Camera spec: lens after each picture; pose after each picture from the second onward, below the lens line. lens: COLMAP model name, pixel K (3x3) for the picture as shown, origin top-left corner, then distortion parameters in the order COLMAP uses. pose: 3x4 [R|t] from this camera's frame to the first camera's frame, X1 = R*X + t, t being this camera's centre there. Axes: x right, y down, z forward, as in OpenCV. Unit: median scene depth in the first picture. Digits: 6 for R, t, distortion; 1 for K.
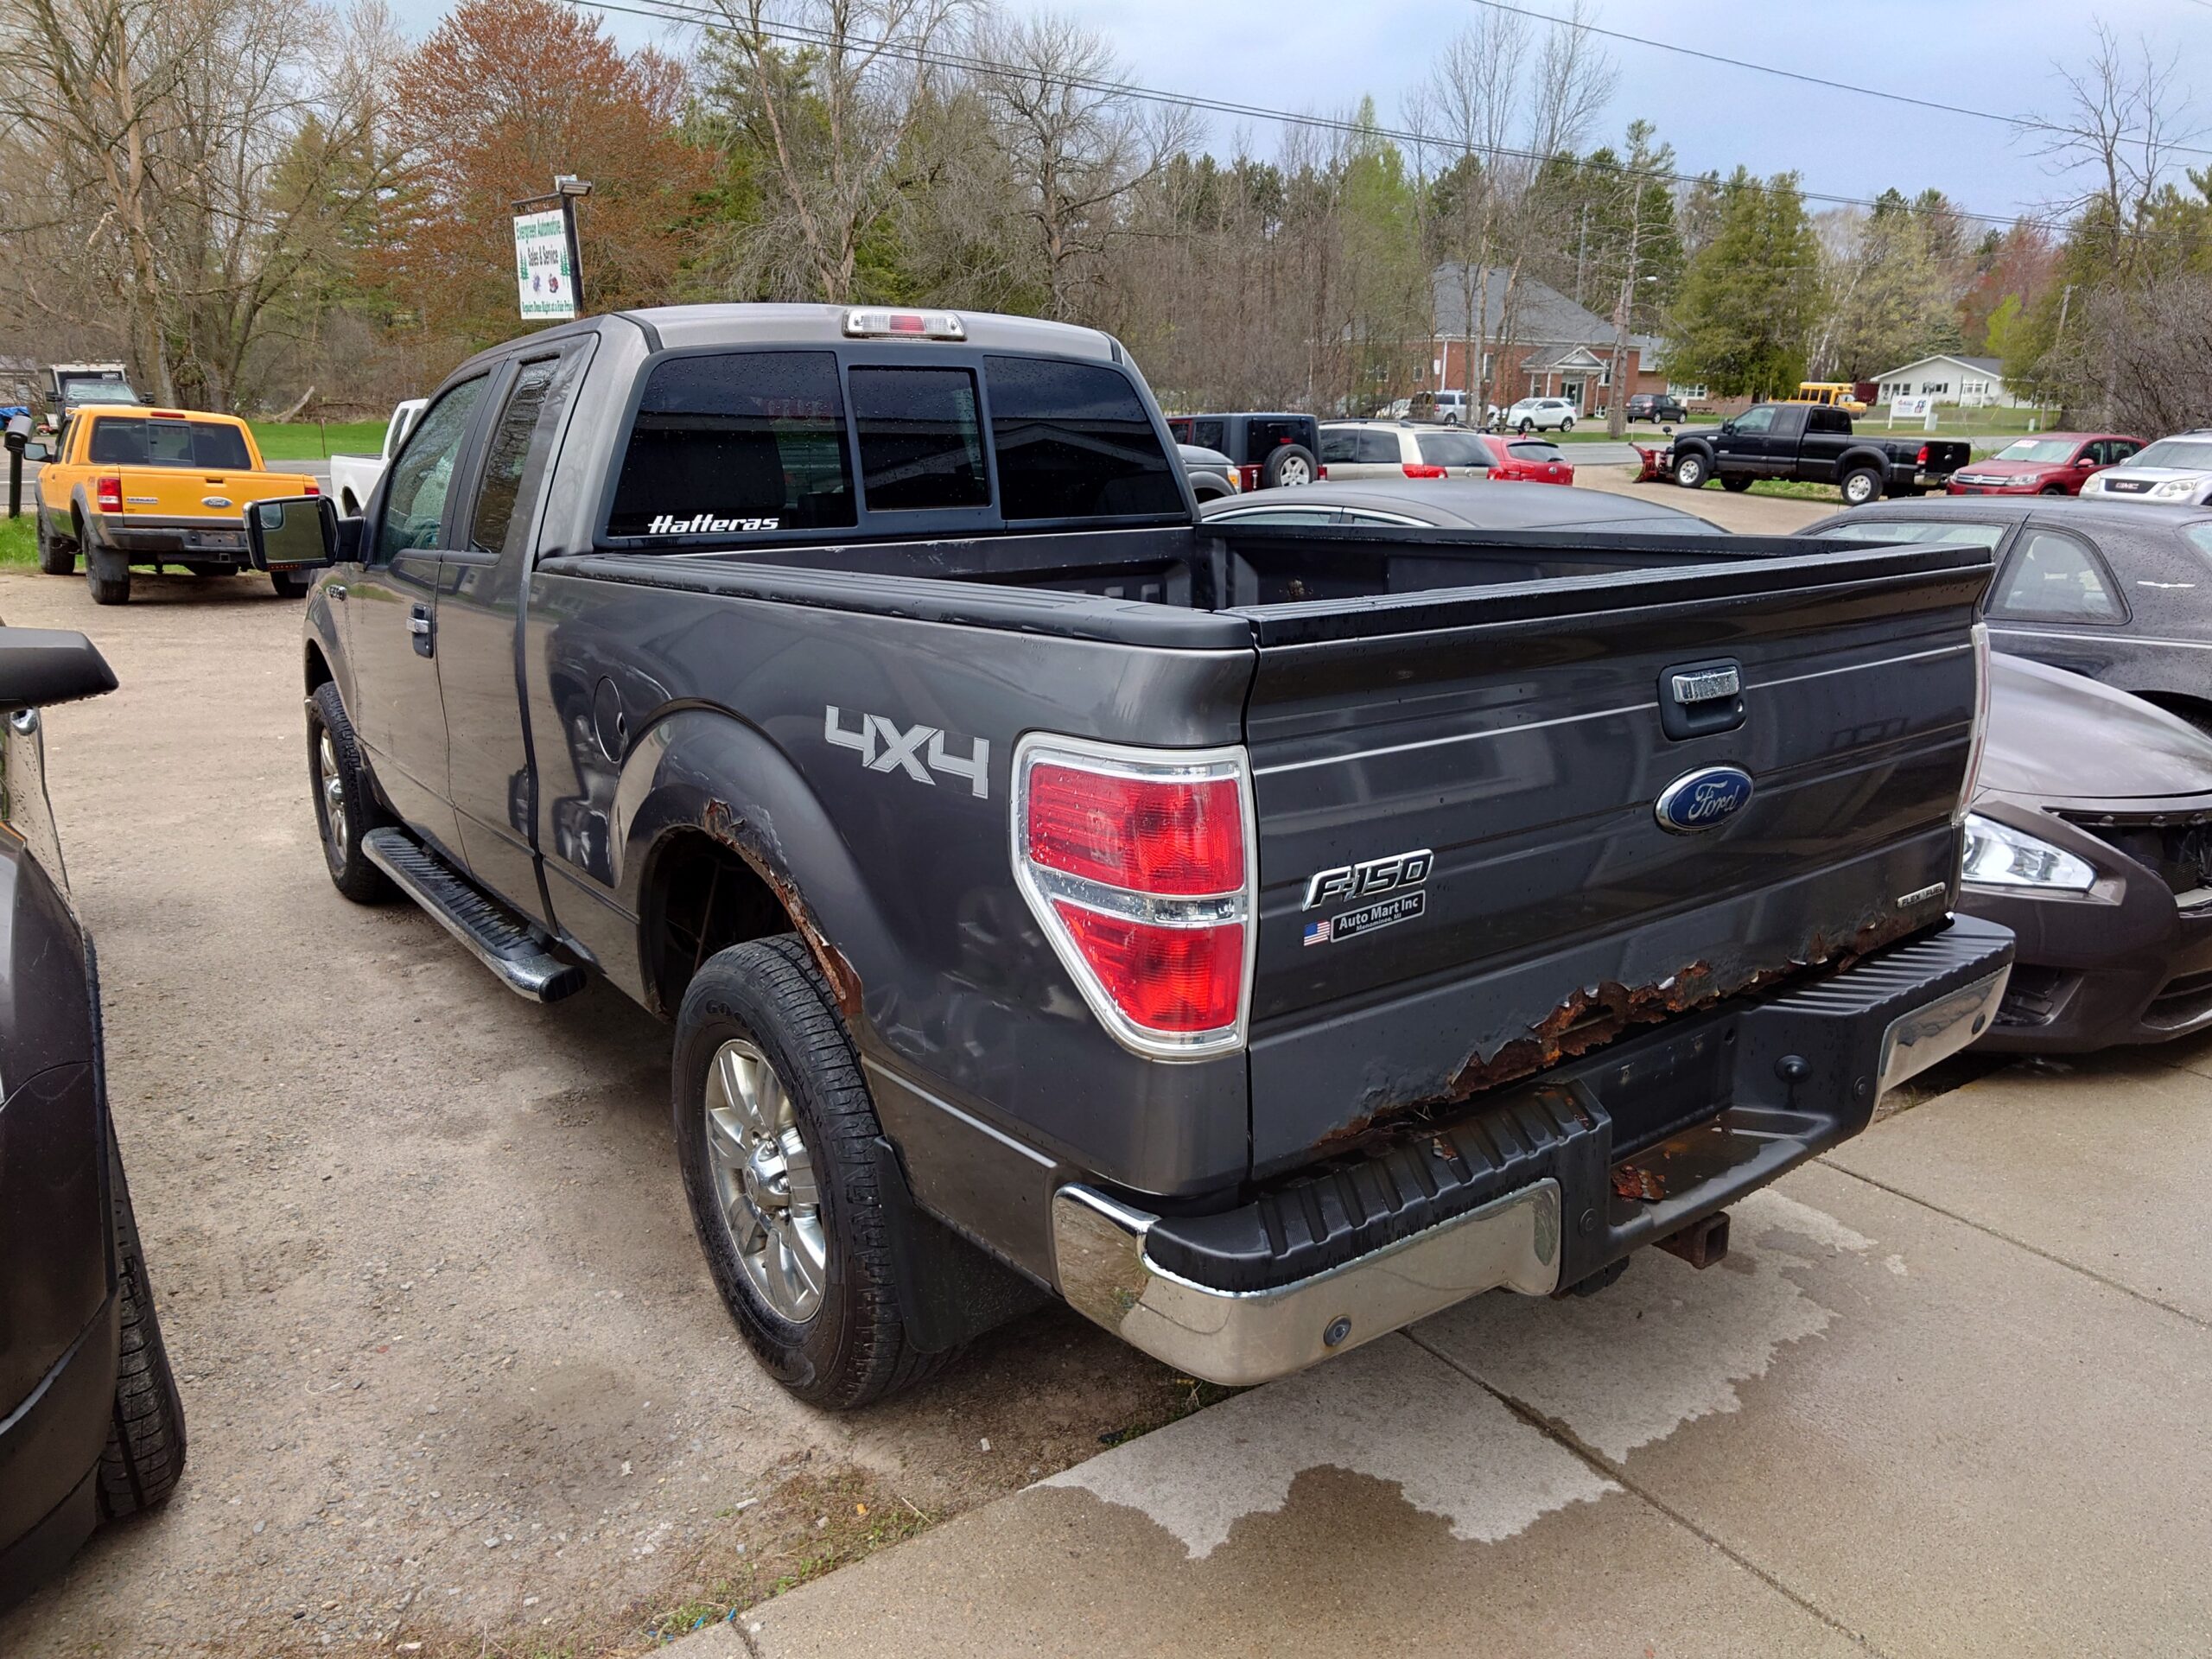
lens RADIAL K [[1513.5, 0, 1110.9], [0, 1513.5, 832.7], [0, 0, 1]] dist [0.006072, -0.000335]
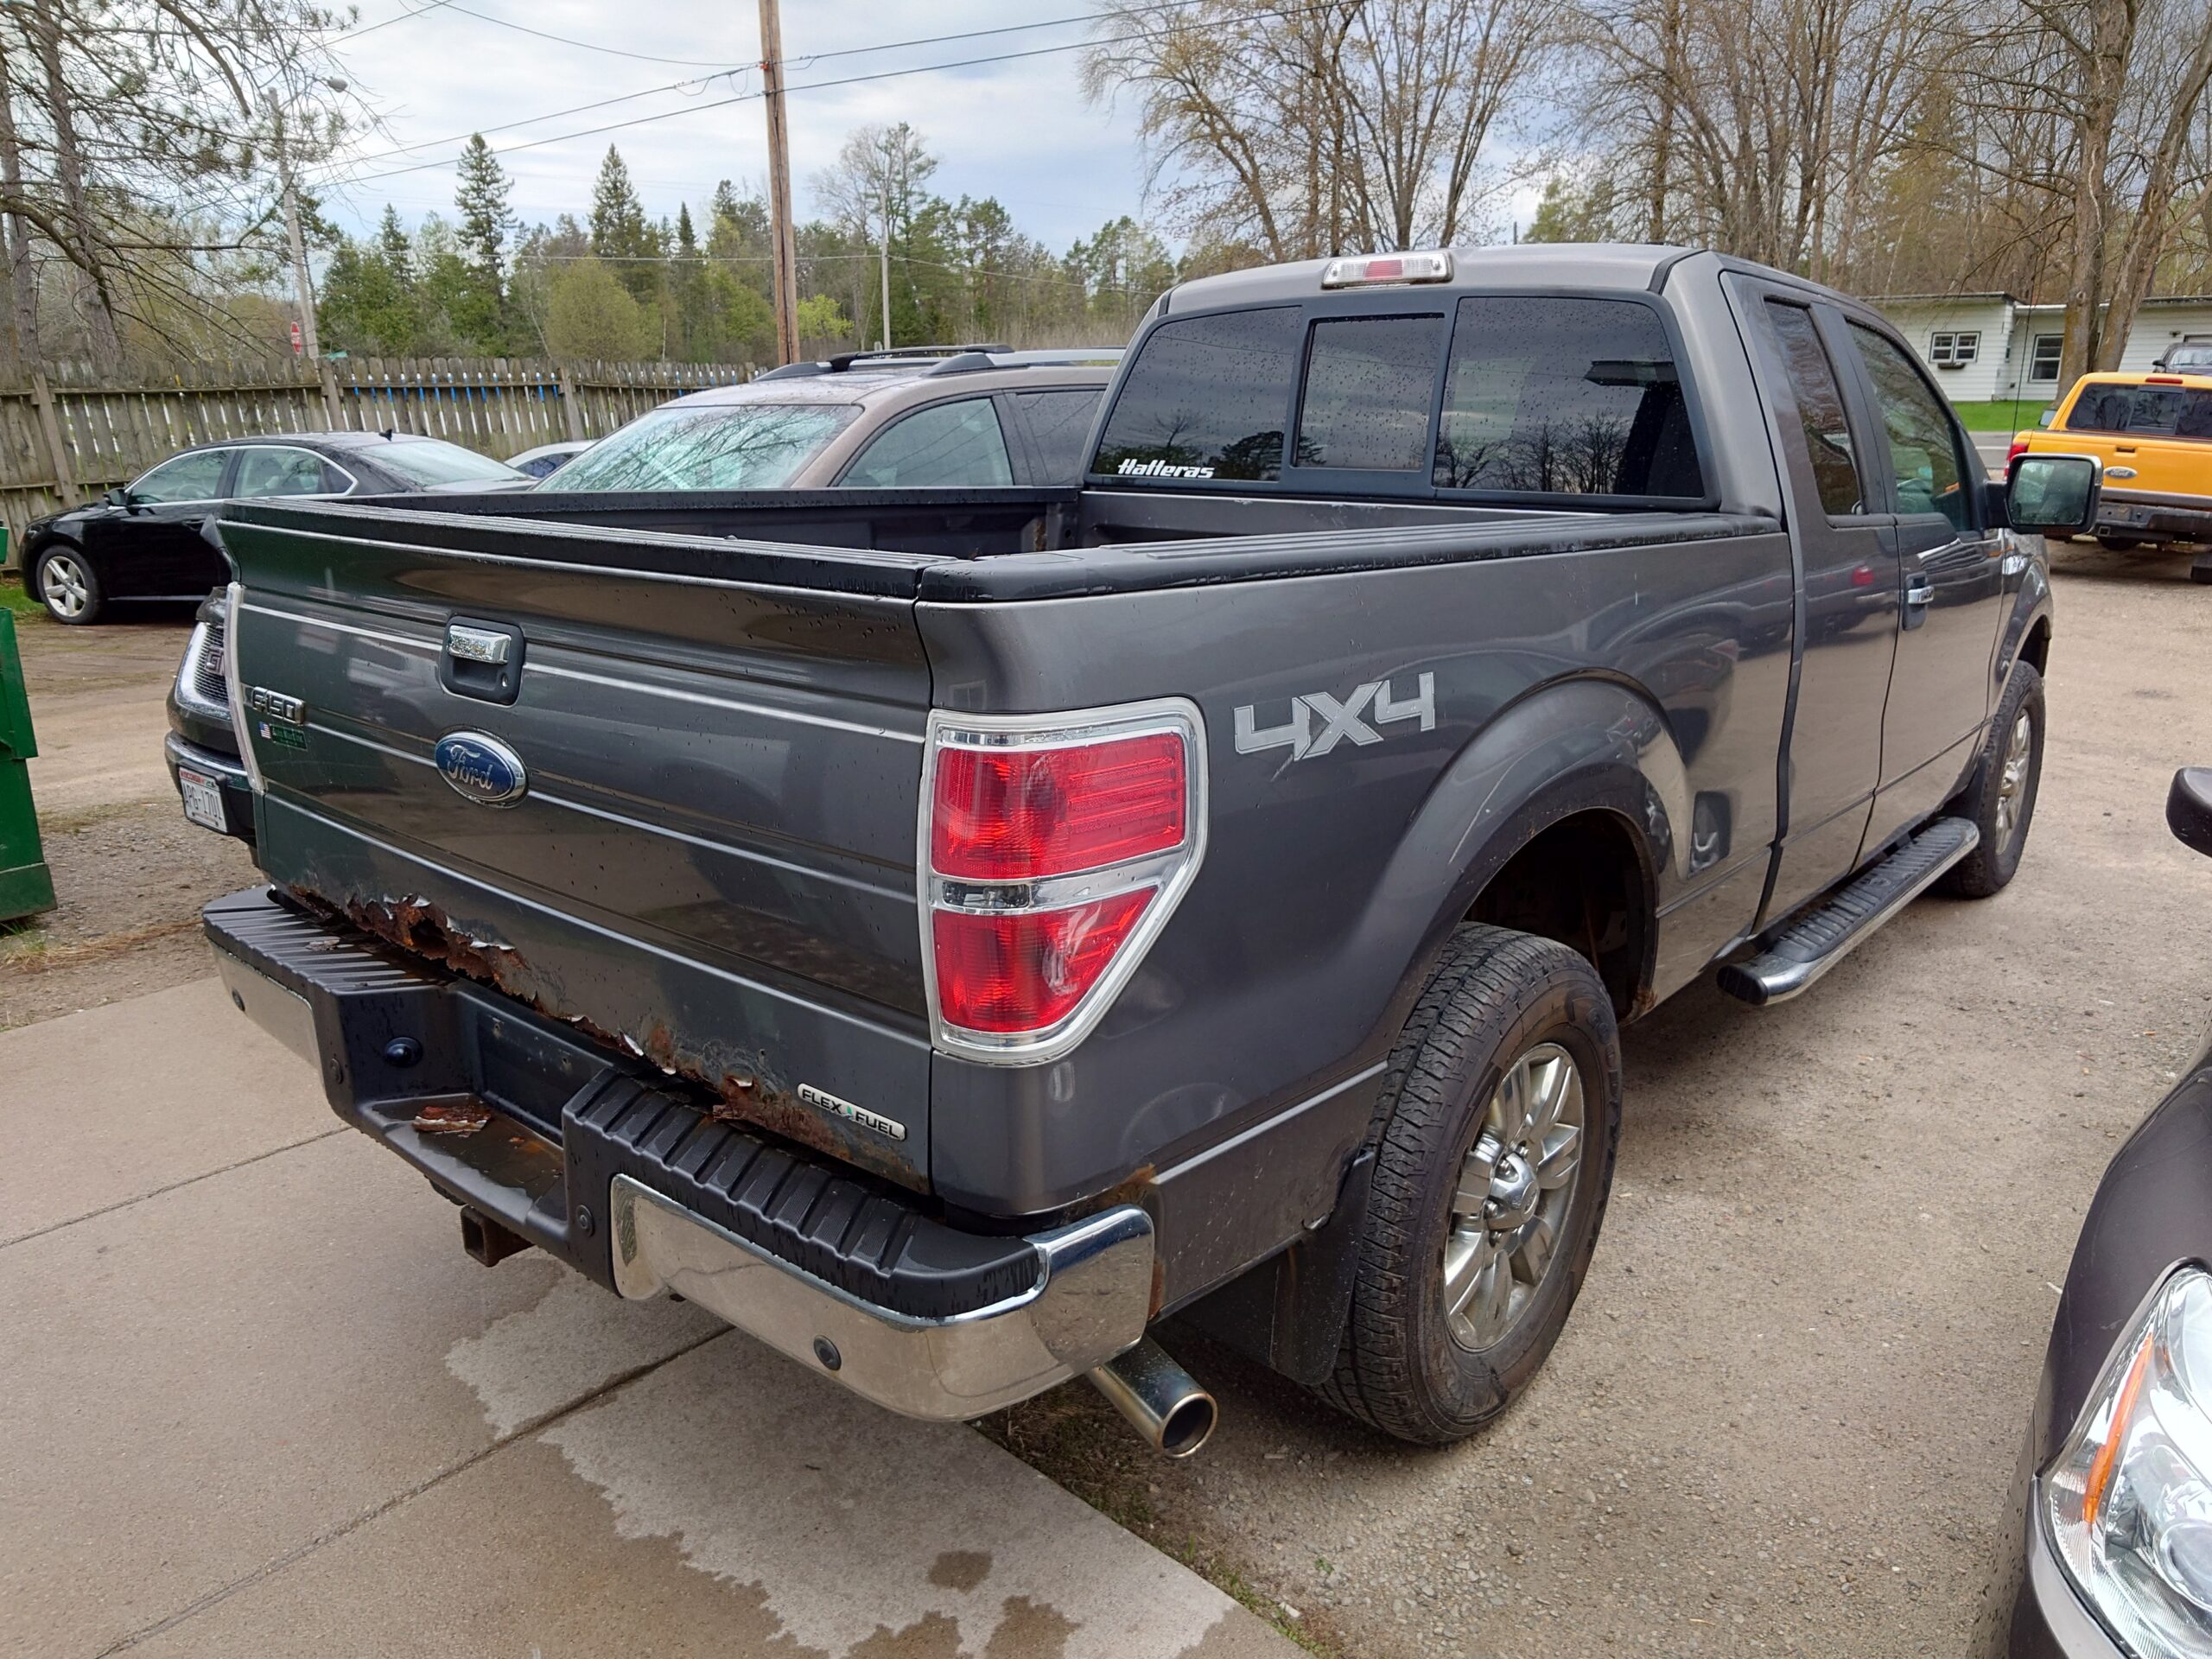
lens RADIAL K [[1513.5, 0, 1110.6], [0, 1513.5, 829.2], [0, 0, 1]] dist [0.006072, -0.000335]
pose [[0.231419, 0.264840, -0.936112, 0.842238], [-0.250122, 0.946084, 0.205828, -0.169727], [0.940151, 0.186509, 0.285184, 0.680850]]
